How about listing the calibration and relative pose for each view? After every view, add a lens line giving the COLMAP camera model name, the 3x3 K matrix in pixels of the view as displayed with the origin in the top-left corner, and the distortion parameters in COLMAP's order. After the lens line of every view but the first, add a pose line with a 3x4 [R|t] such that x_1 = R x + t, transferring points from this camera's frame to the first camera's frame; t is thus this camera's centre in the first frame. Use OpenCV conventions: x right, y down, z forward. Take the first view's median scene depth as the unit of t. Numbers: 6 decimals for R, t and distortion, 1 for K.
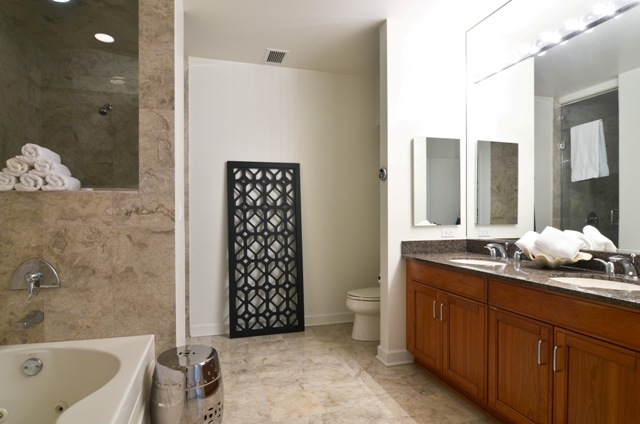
lens RADIAL K [[359.5, 0, 320.0], [0, 359.5, 212.0], [0, 0, 1]] dist [-0.002386, -0.001395]
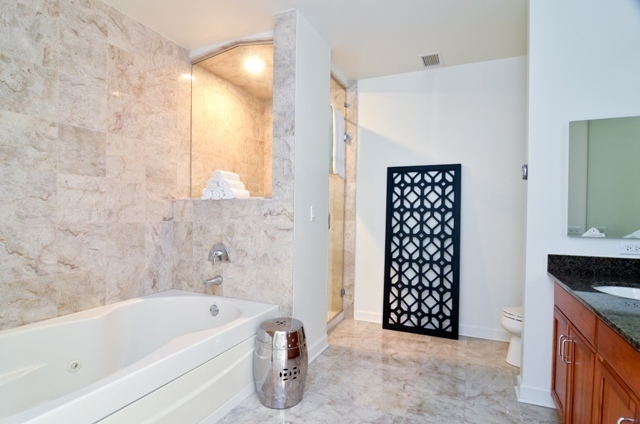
lens RADIAL K [[344.7, 0, 320.0], [0, 344.7, 212.0], [0, 0, 1]] dist [0.000200, -0.000270]
pose [[0.762844, 0.013474, -0.646443, 0.394082], [-0.011296, 0.999908, 0.007511, -0.015705], [0.646484, 0.001572, 0.762926, 0.096669]]
